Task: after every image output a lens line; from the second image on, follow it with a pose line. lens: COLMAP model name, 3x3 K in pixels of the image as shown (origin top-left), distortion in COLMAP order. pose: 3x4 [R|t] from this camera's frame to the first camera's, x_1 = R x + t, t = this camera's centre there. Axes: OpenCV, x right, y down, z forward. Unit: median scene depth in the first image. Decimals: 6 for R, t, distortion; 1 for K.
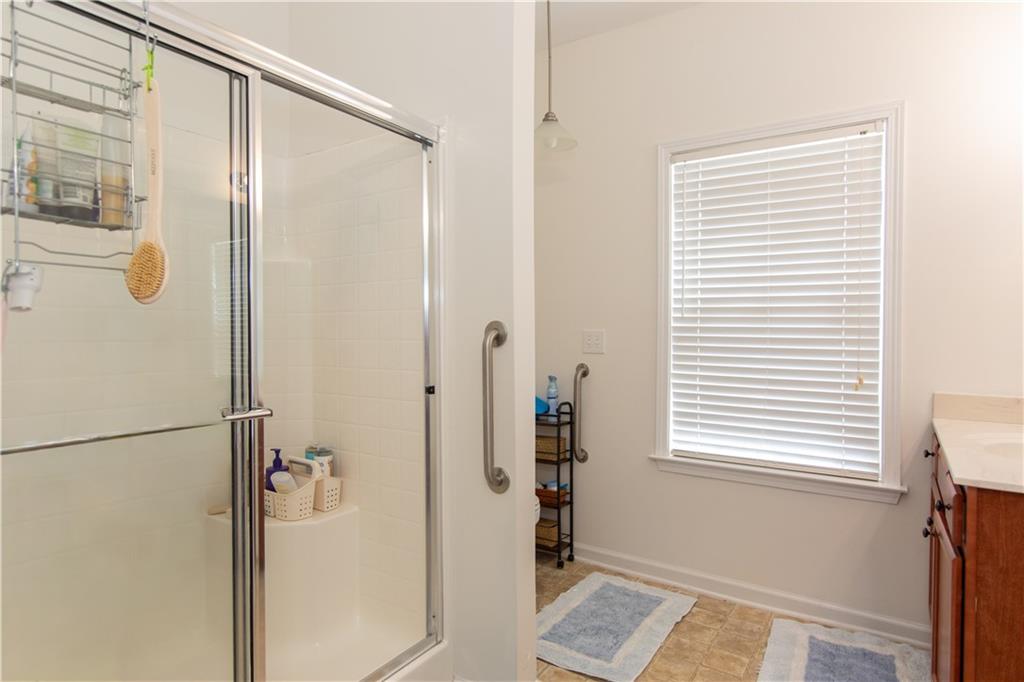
lens RADIAL K [[578.3, 0, 507.8], [0, 578.3, 339.3], [0, 0, 1]] dist [-0.004601, 0.000505]
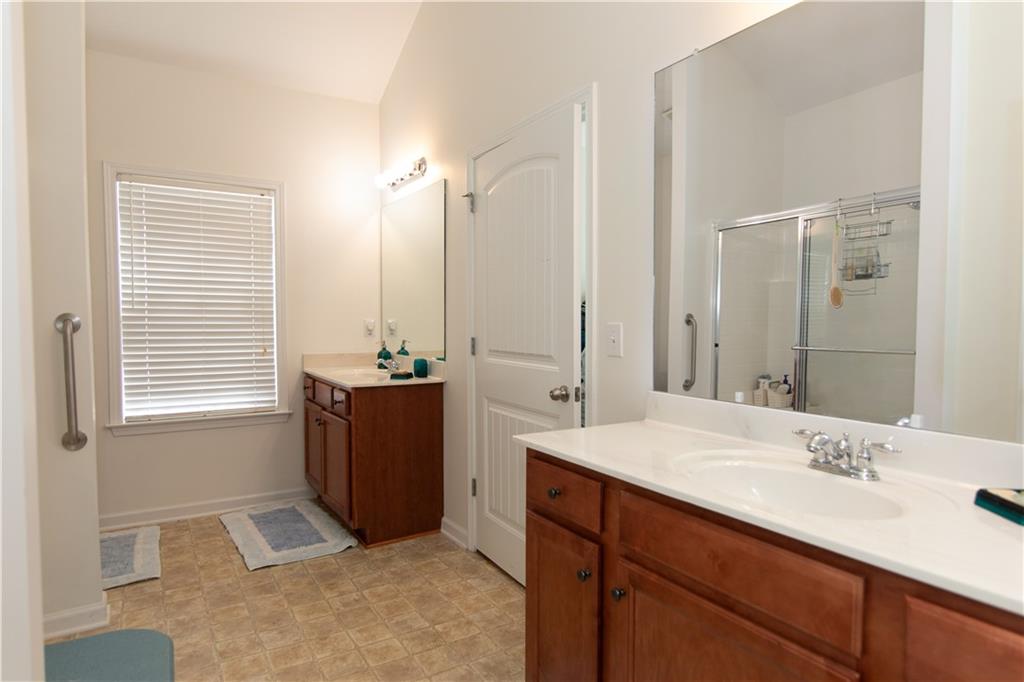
lens RADIAL K [[578.3, 0, 513.5], [0, 578.3, 341.6], [0, 0, 1]] dist [-0.004601, 0.000505]
pose [[0.407278, -0.041513, 0.912360, -0.559707], [0.015991, 0.999137, 0.038324, -0.002297], [-0.913164, -0.001019, 0.407590, -0.279692]]
